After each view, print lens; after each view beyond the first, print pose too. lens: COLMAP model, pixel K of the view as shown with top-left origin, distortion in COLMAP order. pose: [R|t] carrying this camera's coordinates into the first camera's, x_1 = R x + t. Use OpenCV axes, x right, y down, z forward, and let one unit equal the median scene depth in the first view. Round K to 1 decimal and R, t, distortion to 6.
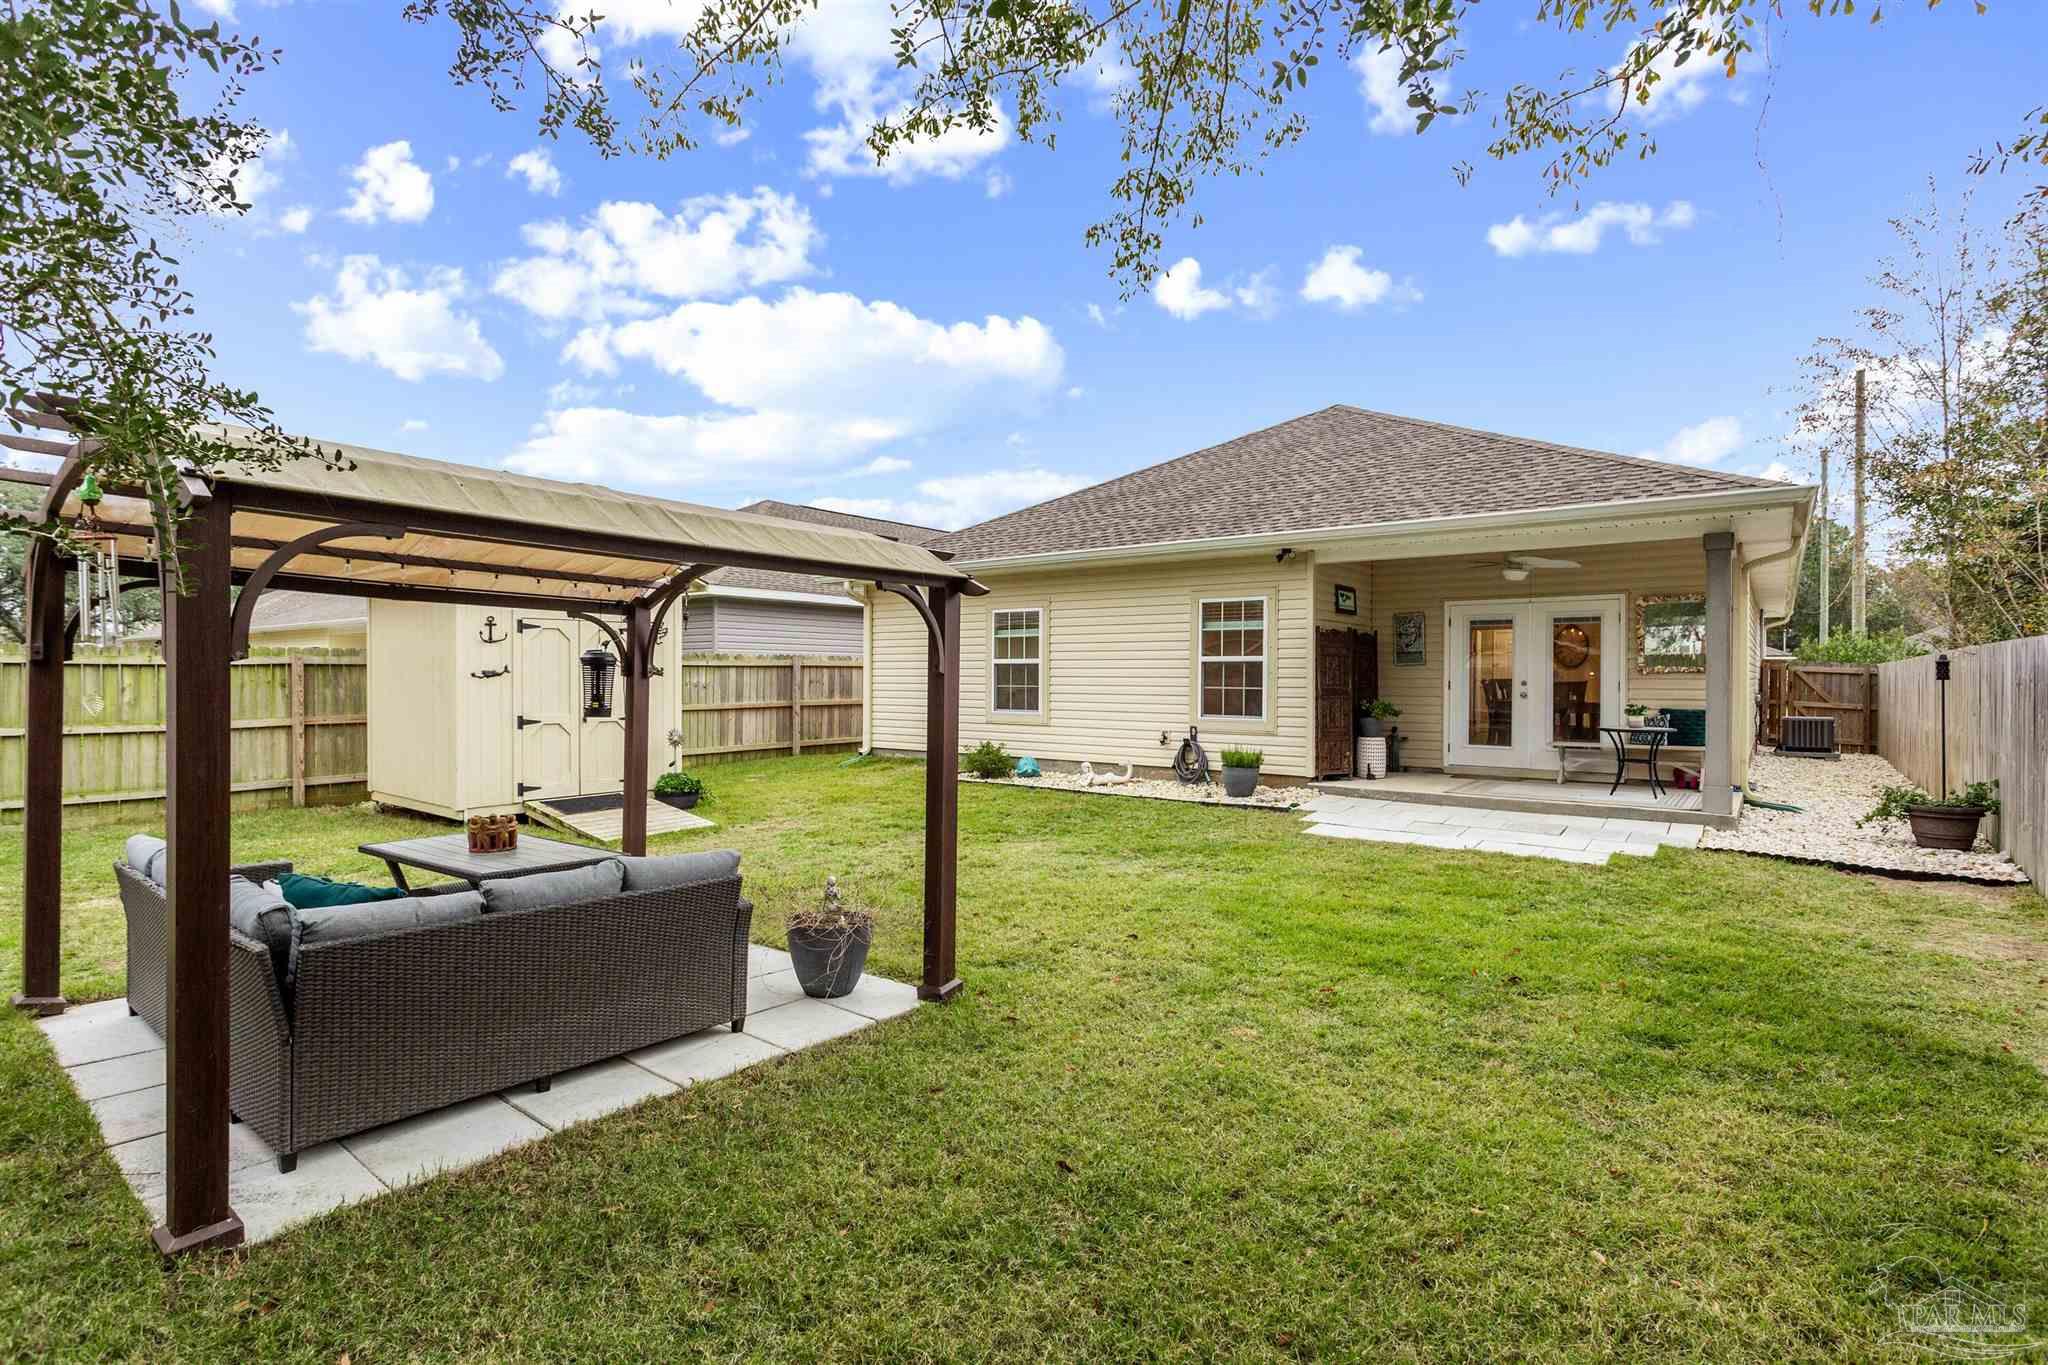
lens RADIAL K [[981.0, 0, 1011.4], [0, 981.0, 672.3], [0, 0, 1]] dist [0.001496, 0.001956]
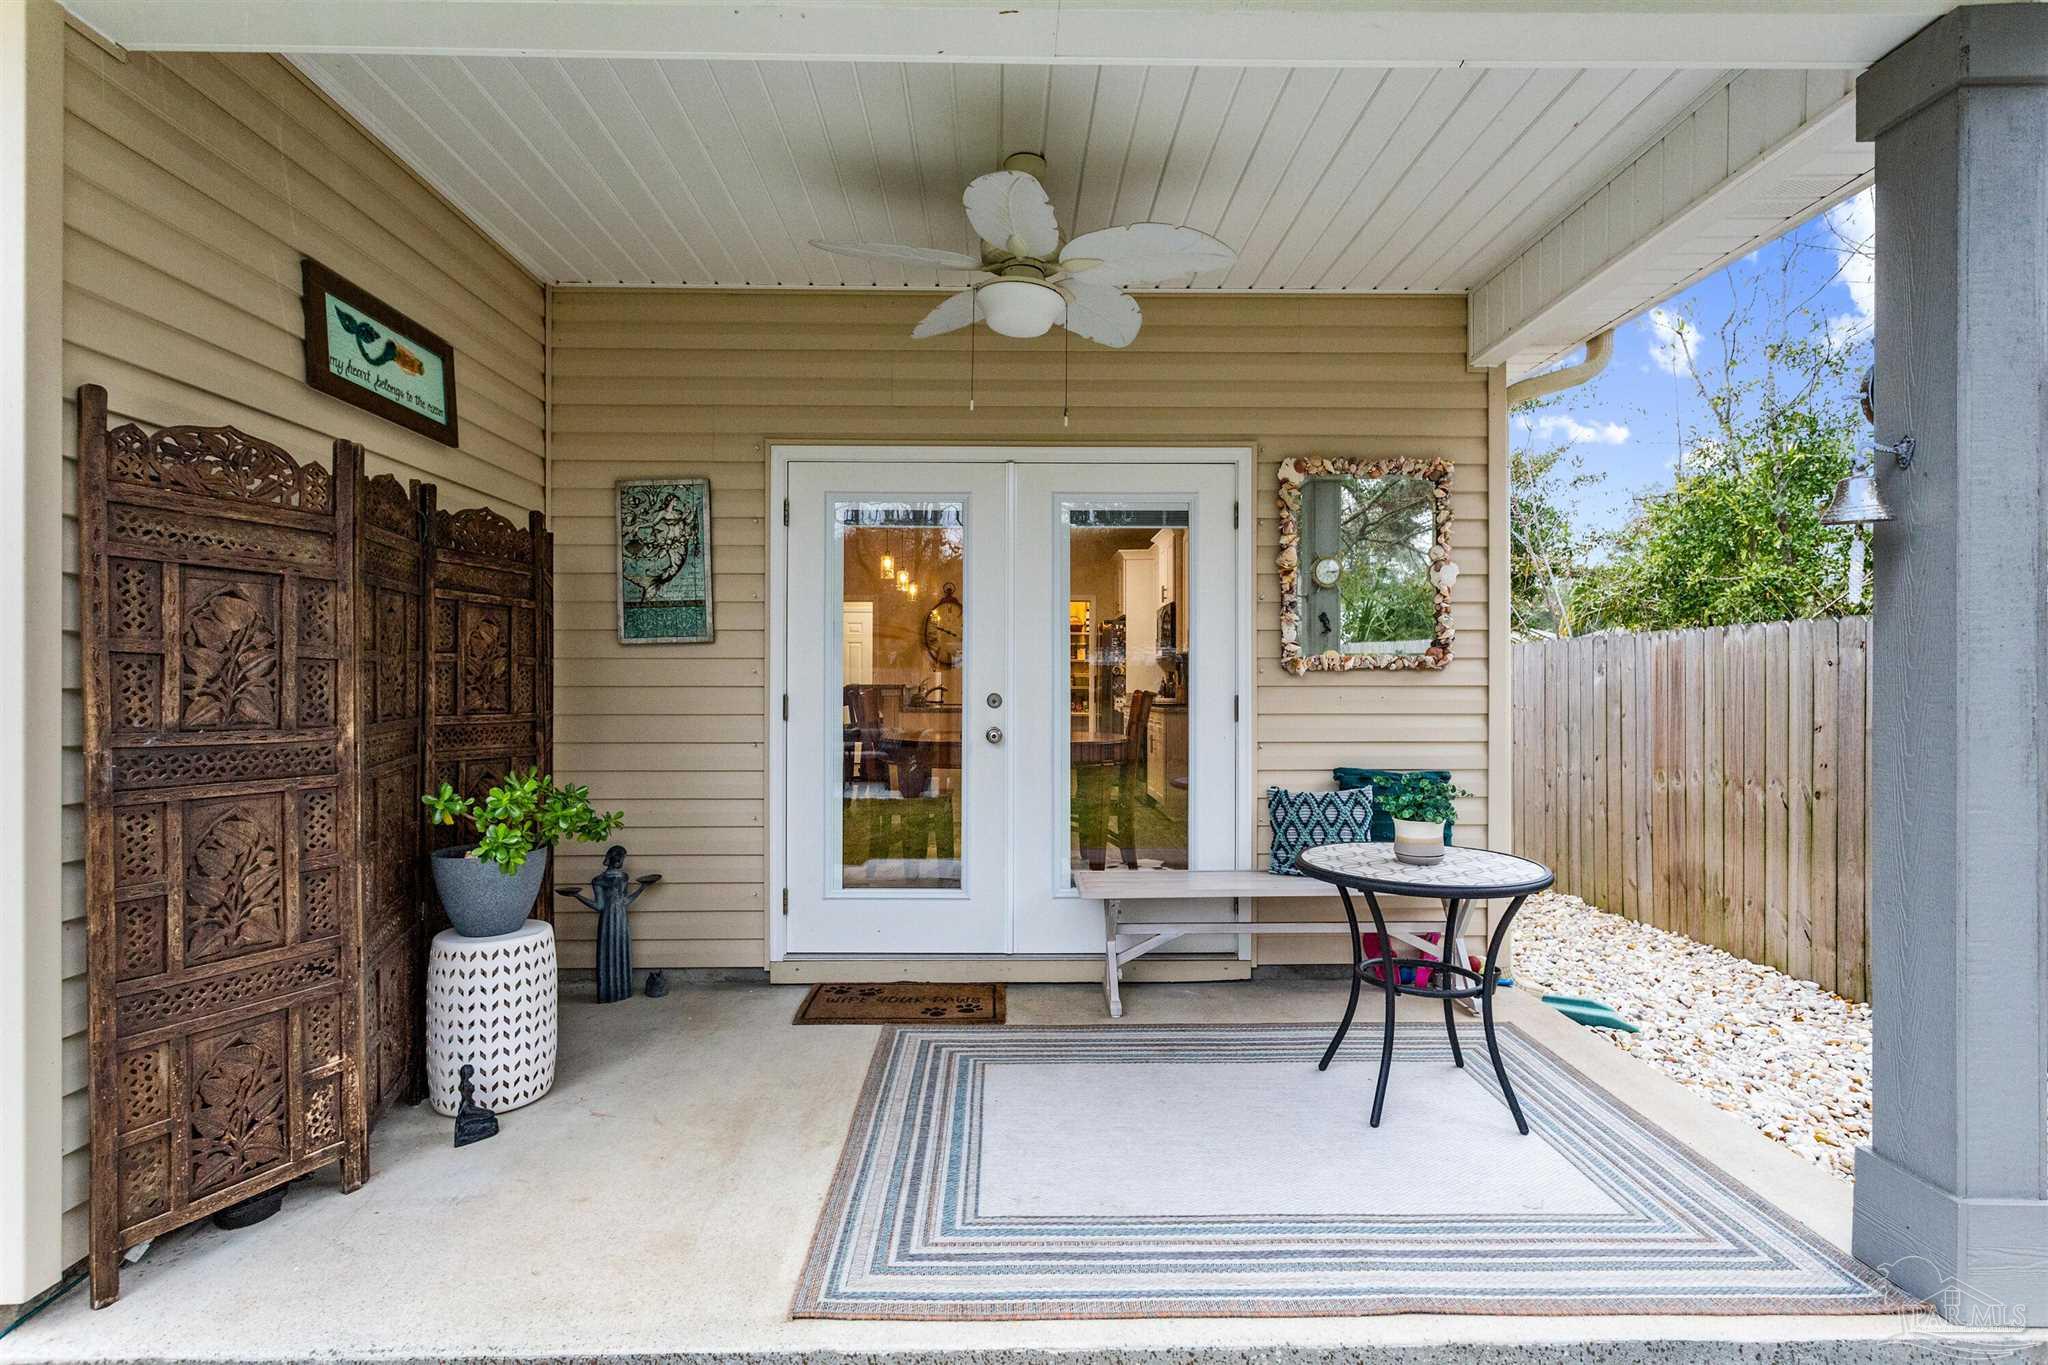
lens RADIAL K [[981.0, 0, 1025.4], [0, 981.0, 684.3], [0, 0, 1]] dist [0.001496, 0.001956]
pose [[0.777324, -0.003695, 0.629090, 0.316093], [-0.001896, 0.999964, 0.008216, 0.002970], [-0.629098, -0.007579, 0.777289, 0.726343]]
